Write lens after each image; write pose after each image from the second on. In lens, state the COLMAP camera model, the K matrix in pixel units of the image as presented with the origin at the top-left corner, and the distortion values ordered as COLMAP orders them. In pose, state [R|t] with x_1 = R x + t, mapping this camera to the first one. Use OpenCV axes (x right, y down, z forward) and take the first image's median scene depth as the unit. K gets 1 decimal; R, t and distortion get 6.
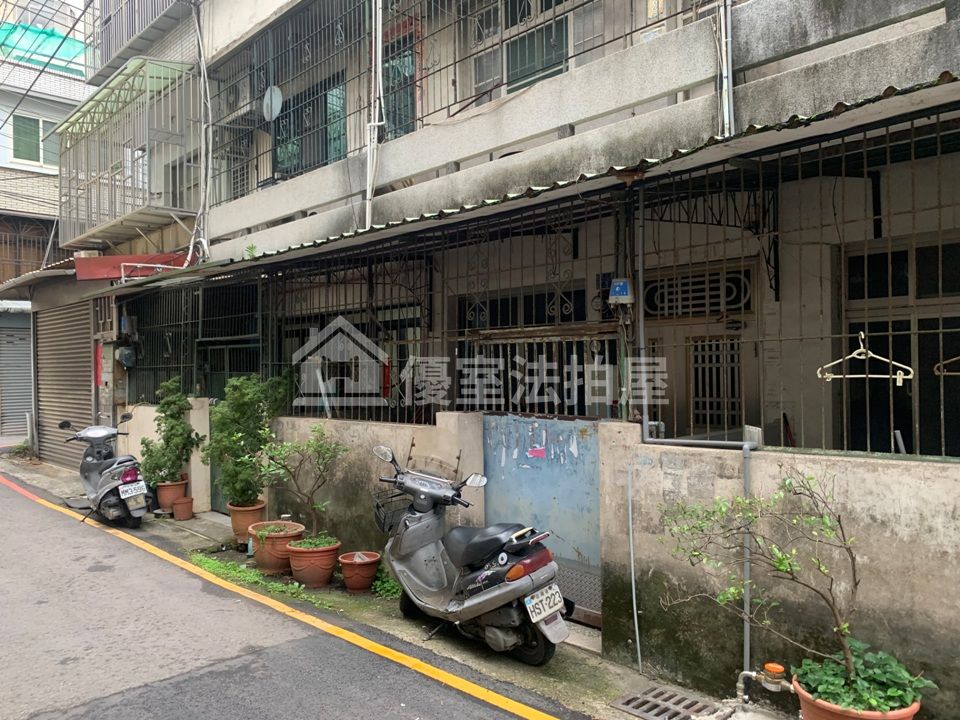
lens RADIAL K [[735.2, 0, 470.0], [0, 735.2, 364.3], [0, 0, 1]] dist [0.023051, -0.029691]
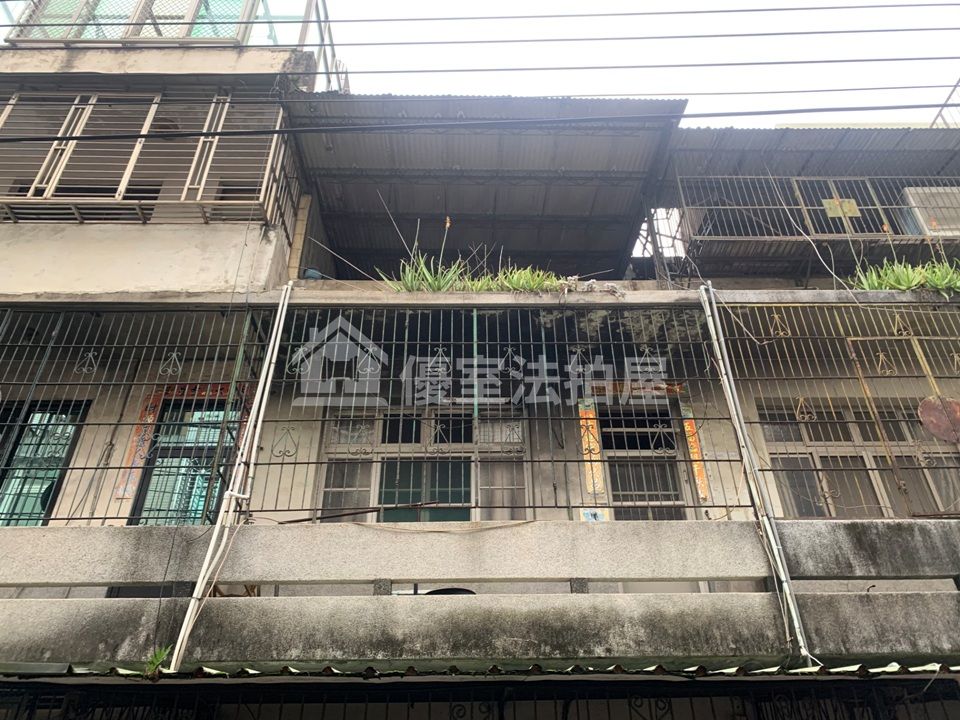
lens RADIAL K [[735.2, 0, 485.9], [0, 735.2, 362.2], [0, 0, 1]] dist [0.023051, -0.029691]
pose [[0.681178, 0.432215, 0.590920, -0.536317], [-0.005476, 0.810123, -0.586234, -0.023297], [-0.732098, 0.396094, 0.554204, 0.482118]]
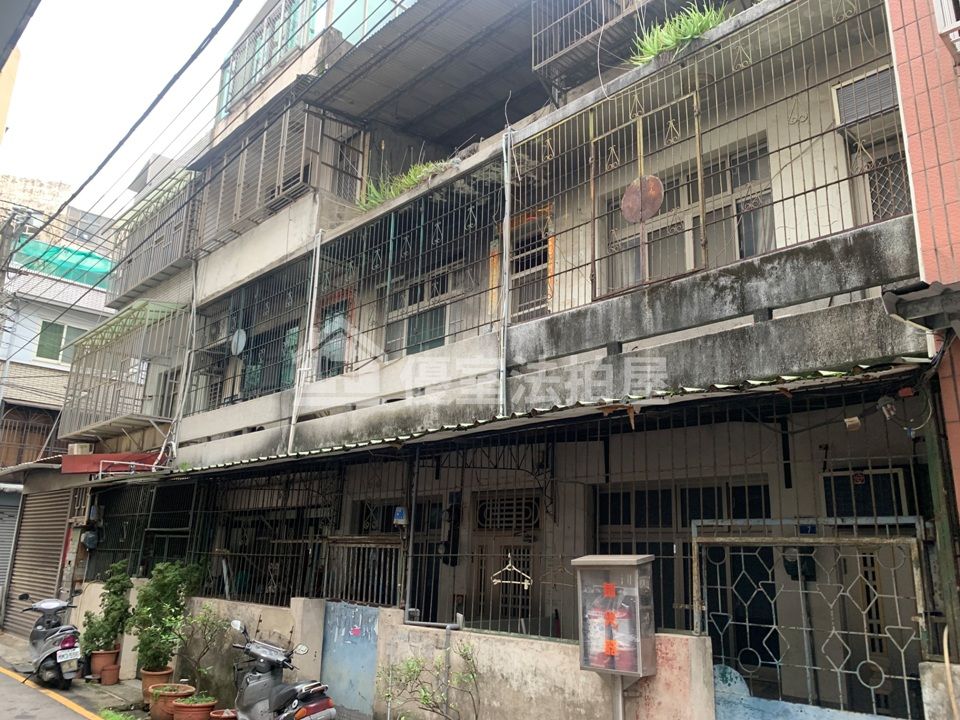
lens RADIAL K [[735.2, 0, 483.9], [0, 735.2, 362.6], [0, 0, 1]] dist [0.023051, -0.029691]
pose [[0.999048, 0.043617, -0.001115, 0.244431], [-0.042491, 0.966836, -0.251839, -0.021191], [-0.009907, 0.251647, 0.967768, -0.358556]]
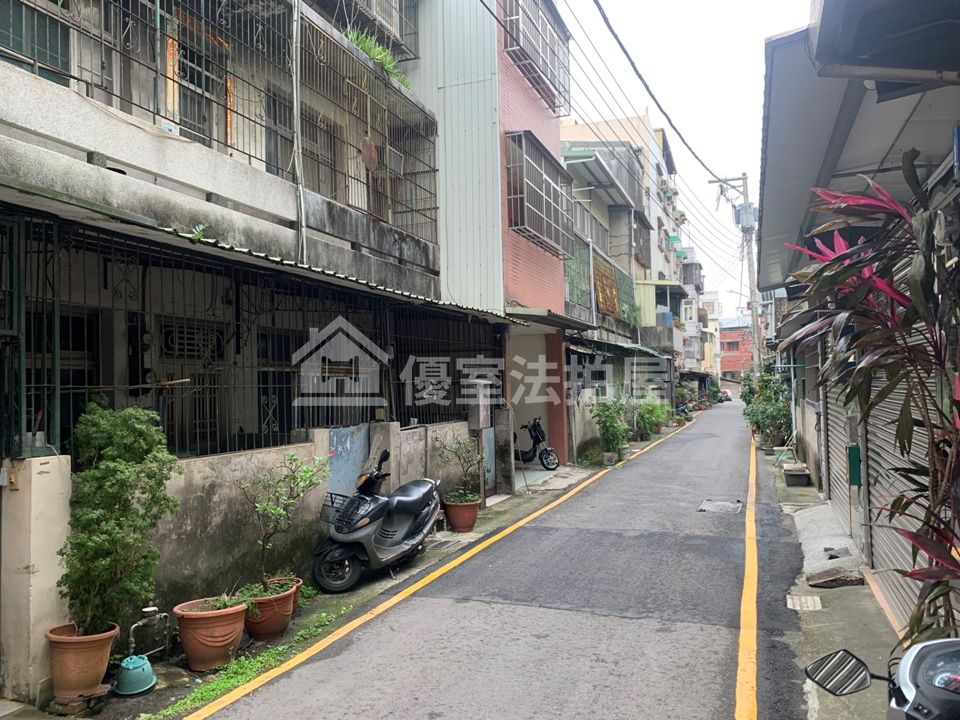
lens RADIAL K [[735.2, 0, 470.4], [0, 735.2, 357.8], [0, 0, 1]] dist [0.023051, -0.029691]
pose [[-0.421167, 0.058499, 0.905095, -1.065240], [0.015535, 0.998237, -0.057290, 0.016441], [-0.906850, -0.010068, -0.421333, 1.076647]]
